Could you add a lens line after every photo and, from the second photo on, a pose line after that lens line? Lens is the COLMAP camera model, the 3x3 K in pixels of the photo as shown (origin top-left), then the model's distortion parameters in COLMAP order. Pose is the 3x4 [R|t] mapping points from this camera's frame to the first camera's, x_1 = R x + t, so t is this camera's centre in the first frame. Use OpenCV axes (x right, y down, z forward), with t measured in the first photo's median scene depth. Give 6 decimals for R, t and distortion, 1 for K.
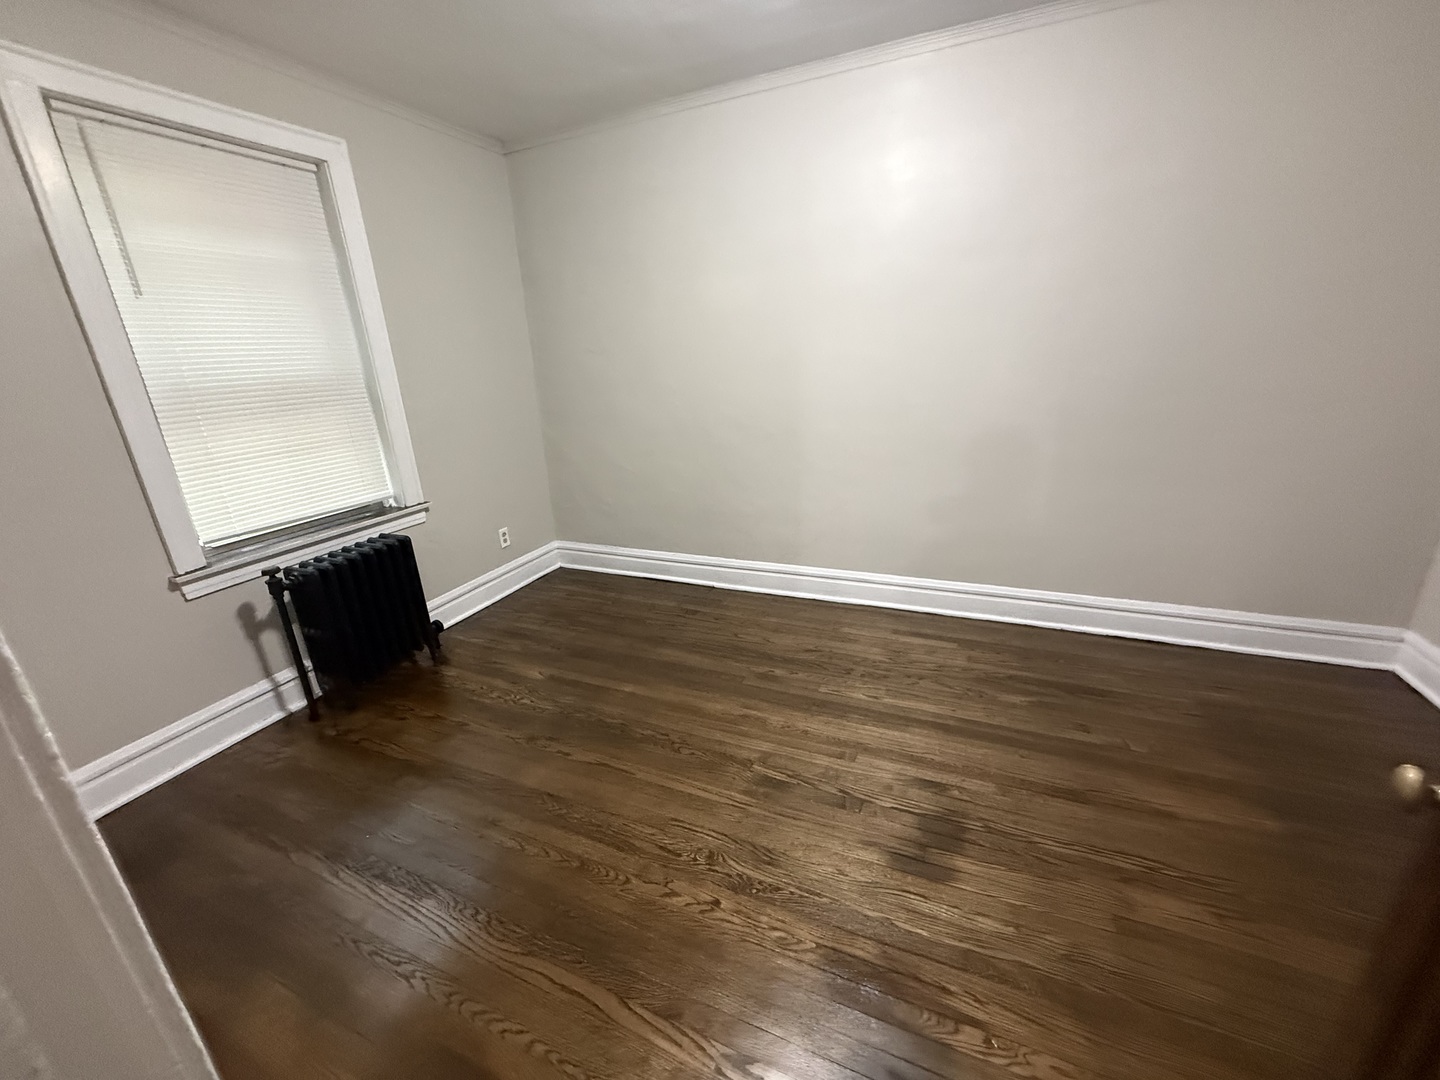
lens RADIAL K [[574.4, 0, 717.4], [0, 574.4, 537.0], [0, 0, 1]] dist [-0.000124, 0.000348]
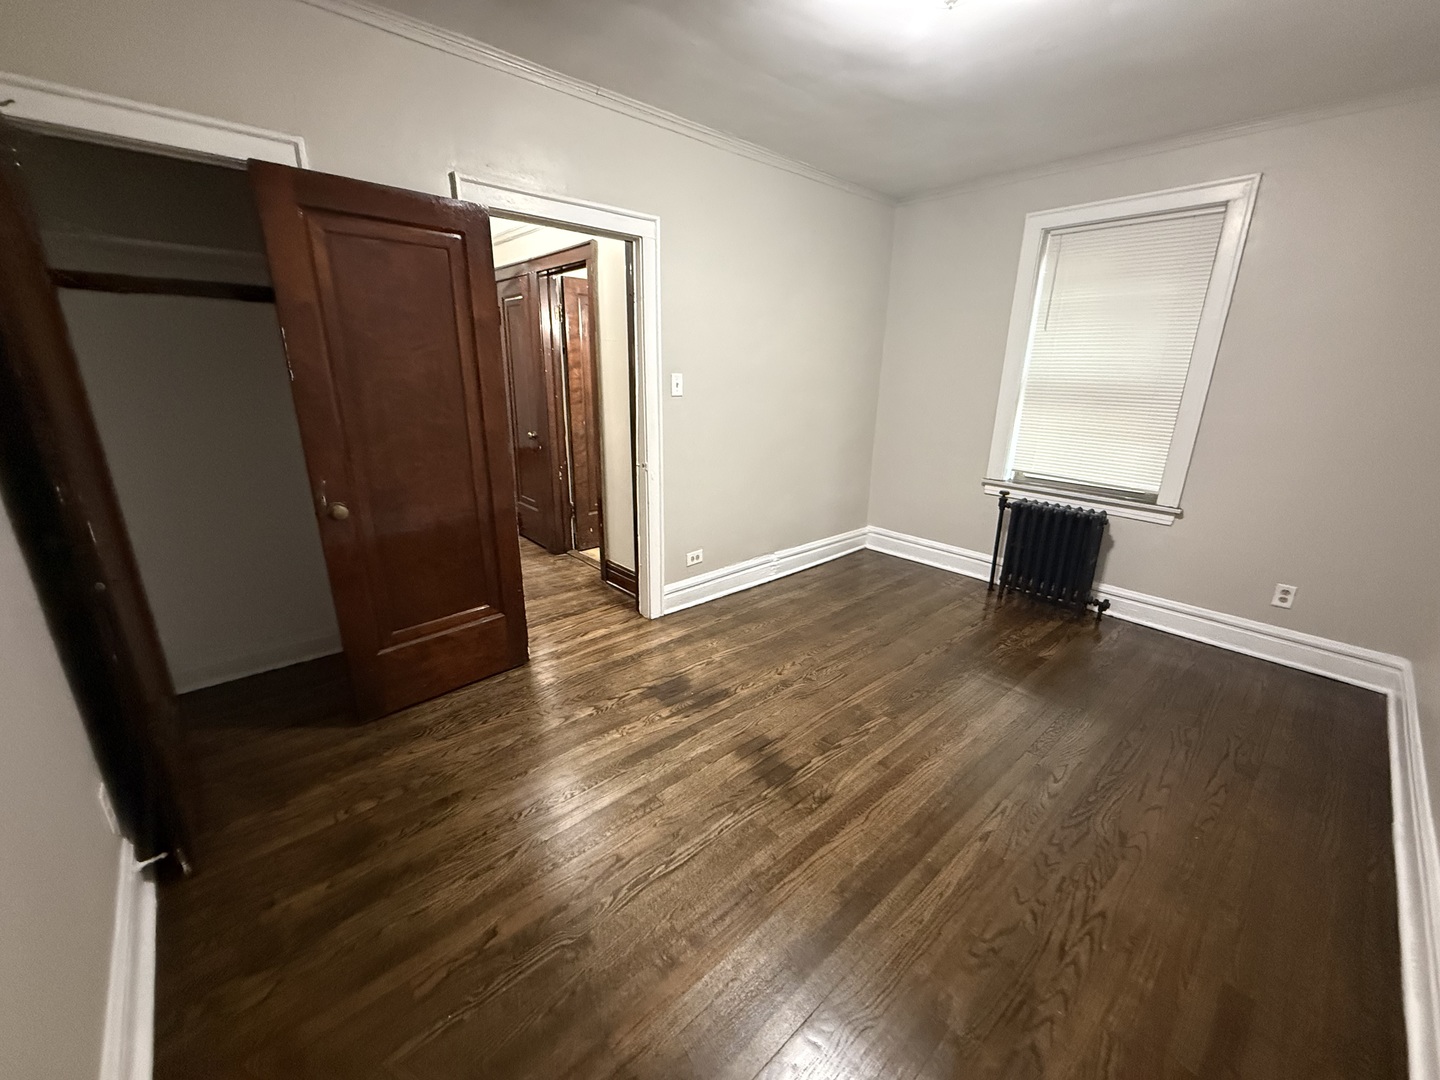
lens RADIAL K [[574.4, 0, 717.4], [0, 574.4, 537.0], [0, 0, 1]] dist [-0.000124, 0.000348]
pose [[-0.418354, 0.303299, -0.856148, 1.053883], [-0.278423, 0.854399, 0.438729, -0.335560], [0.864558, 0.421915, -0.272996, 0.797197]]
